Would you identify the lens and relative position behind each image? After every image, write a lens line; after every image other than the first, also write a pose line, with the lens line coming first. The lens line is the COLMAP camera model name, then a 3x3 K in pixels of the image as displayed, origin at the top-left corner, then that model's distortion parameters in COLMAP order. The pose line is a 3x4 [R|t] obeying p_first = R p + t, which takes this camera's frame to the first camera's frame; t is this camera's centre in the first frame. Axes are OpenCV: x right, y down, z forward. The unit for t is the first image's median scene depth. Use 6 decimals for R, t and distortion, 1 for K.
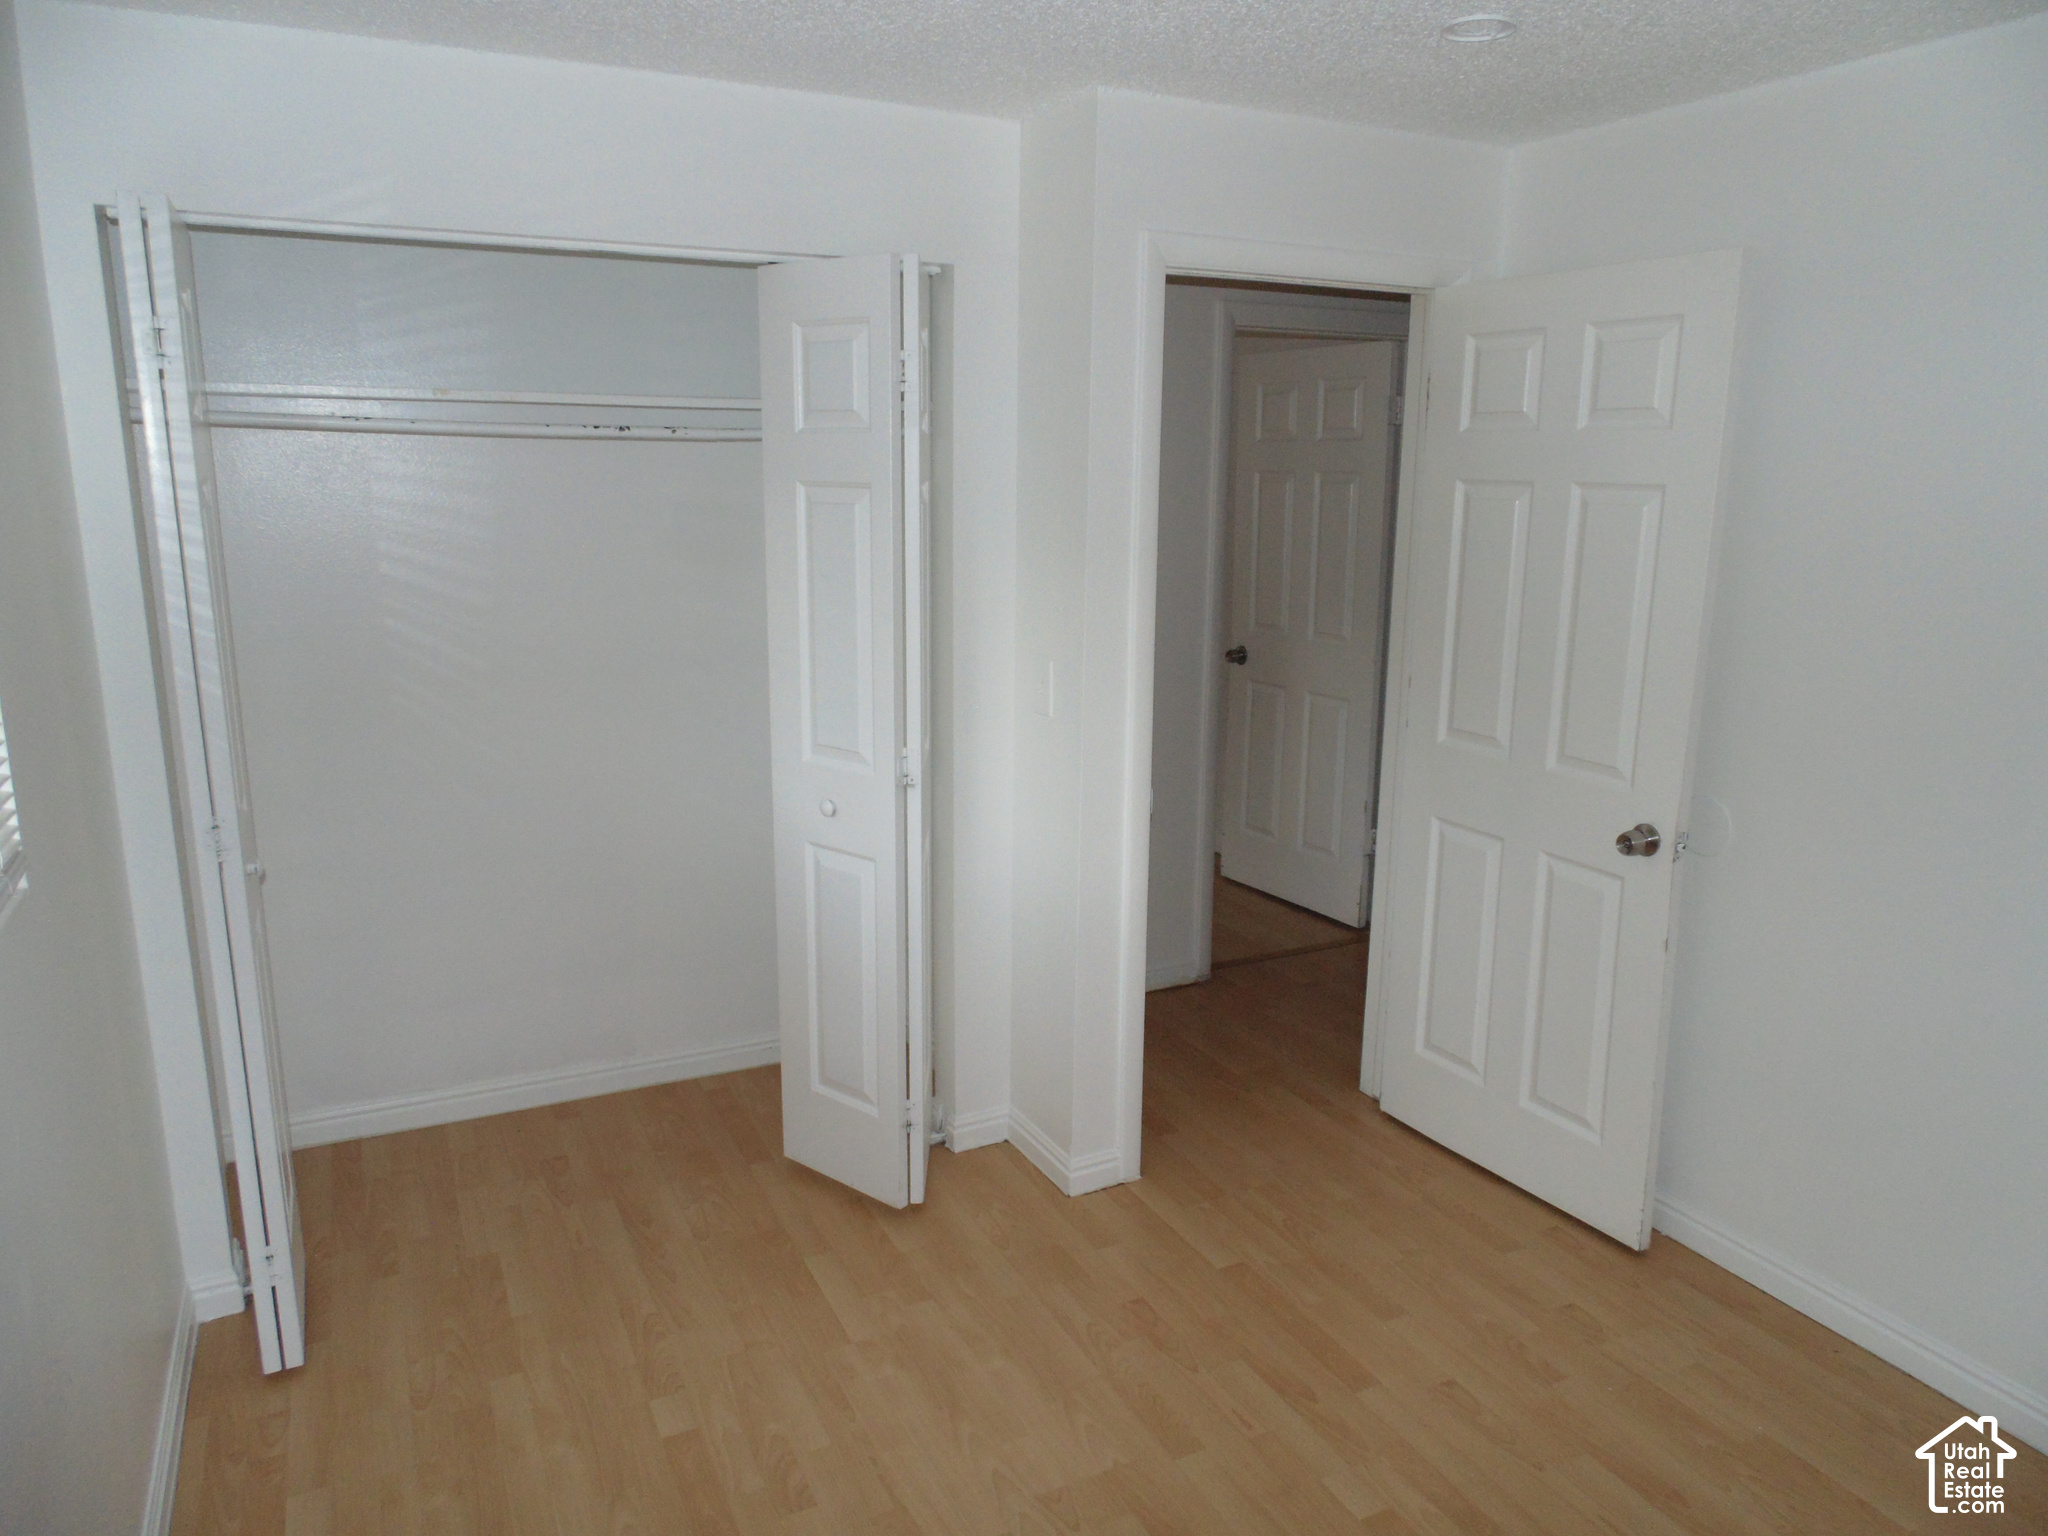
lens RADIAL K [[1383.5, 0, 1023.1], [0, 1383.5, 770.2], [0, 0, 1]] dist [-0.006539, 0.002670]
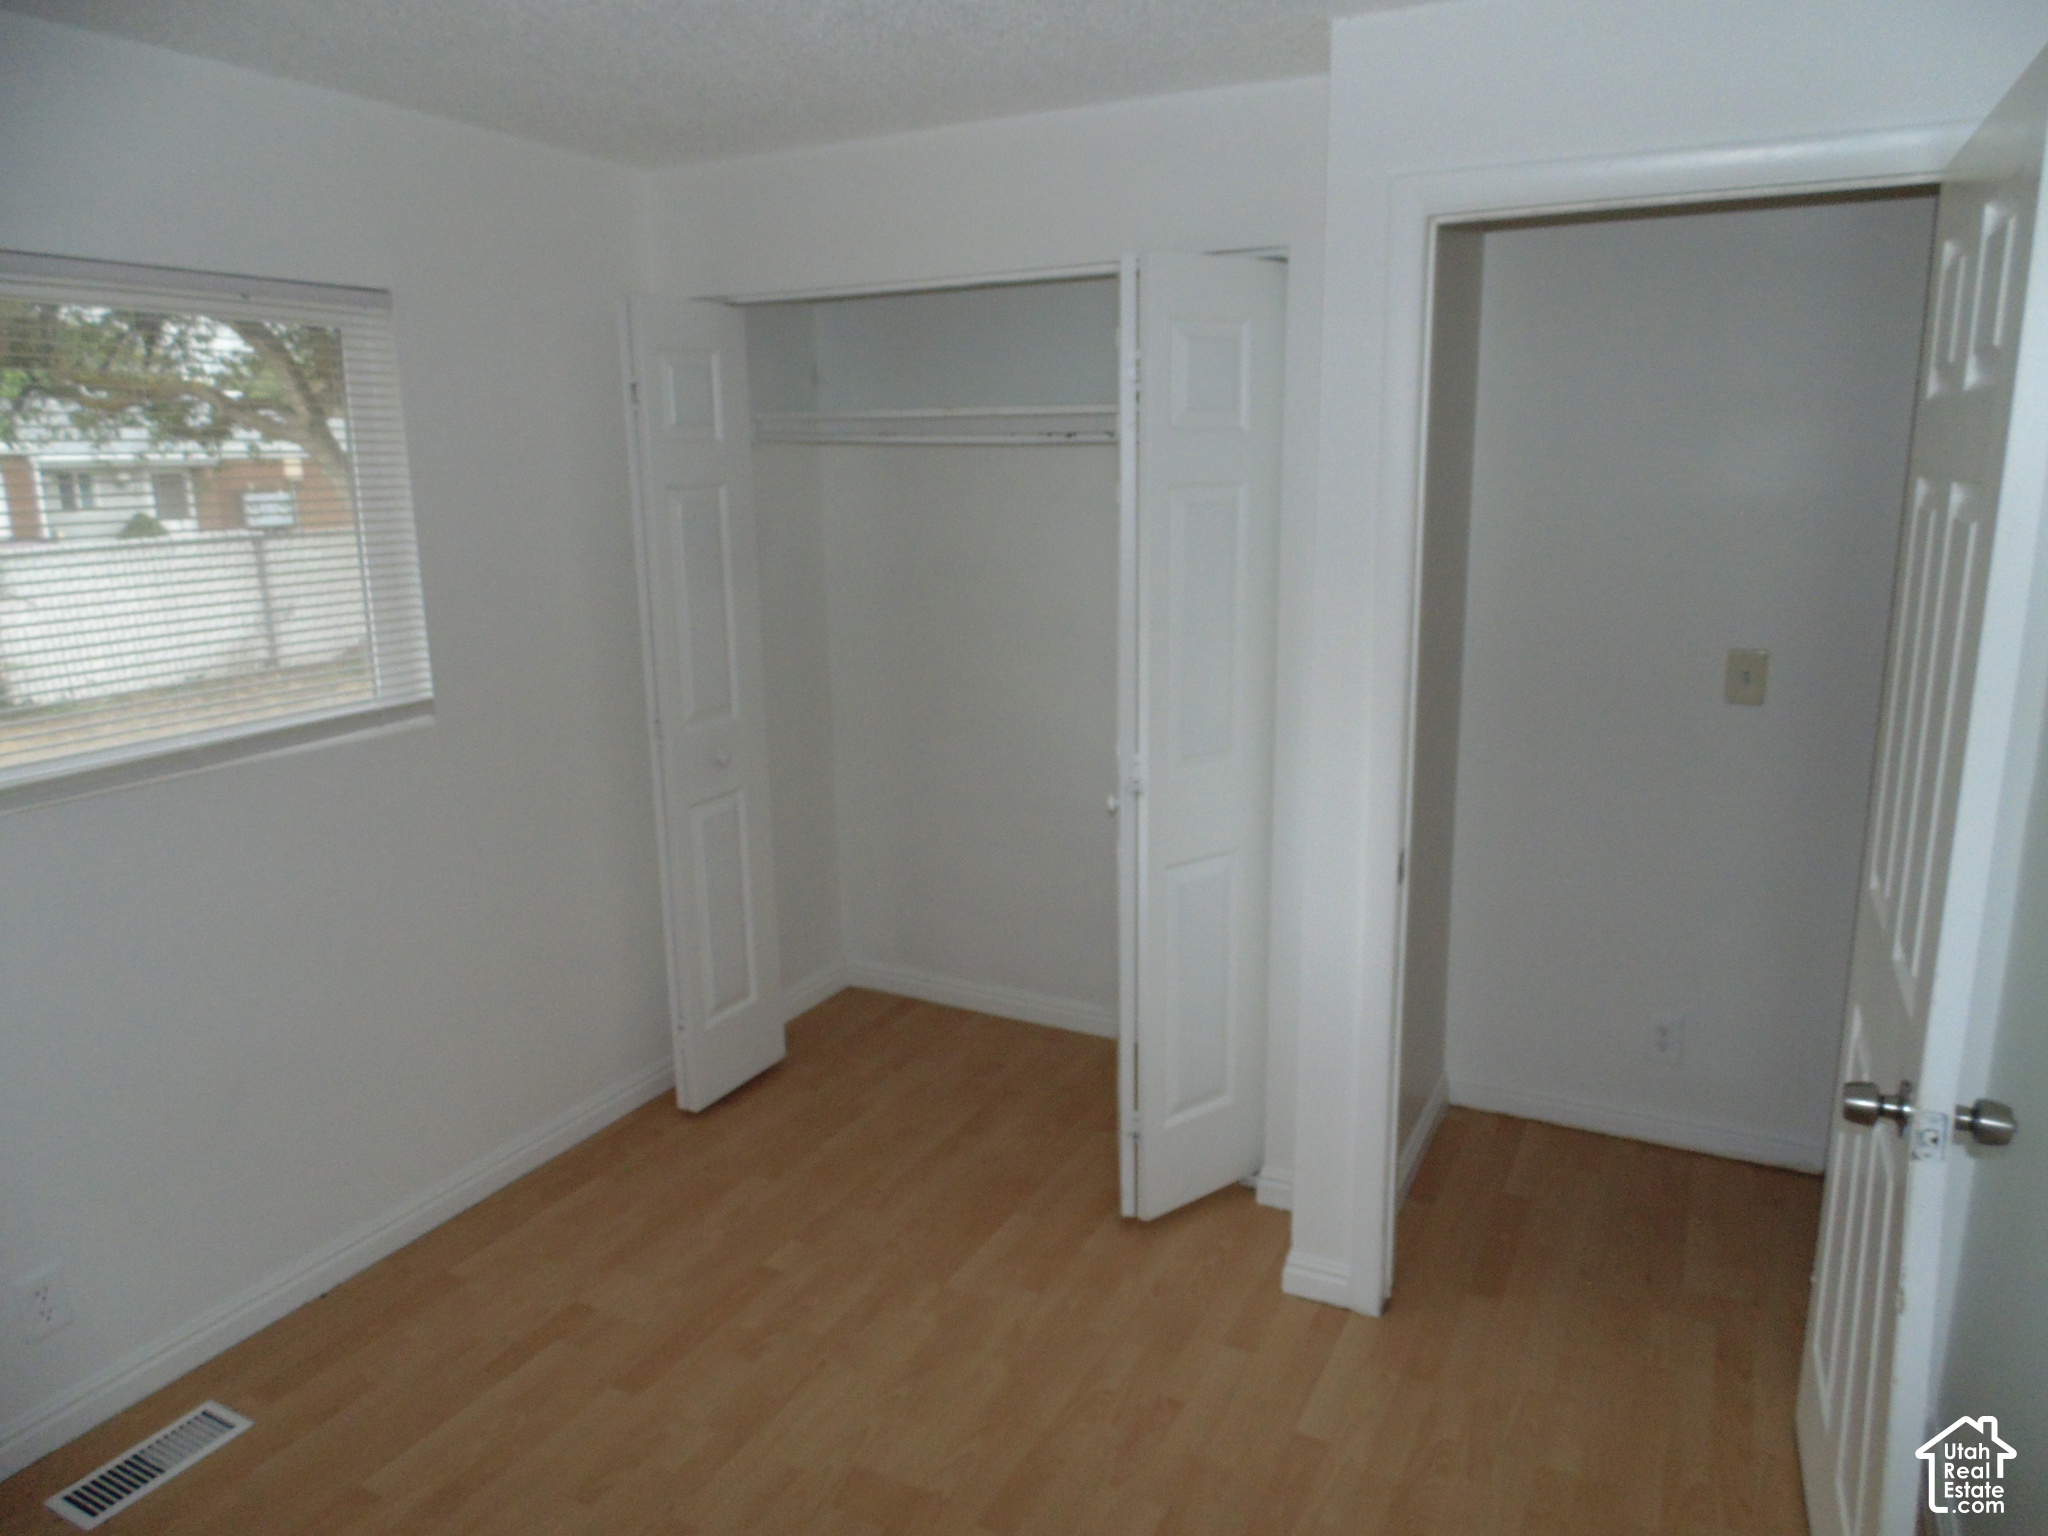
lens RADIAL K [[1383.5, 0, 1022.5], [0, 1383.5, 759.0], [0, 0, 1]] dist [-0.006539, 0.002670]
pose [[0.580065, 0.153274, -0.800020, 0.619649], [-0.158731, 0.984579, 0.073543, -0.066717], [0.798955, 0.084328, 0.595449, 0.330174]]
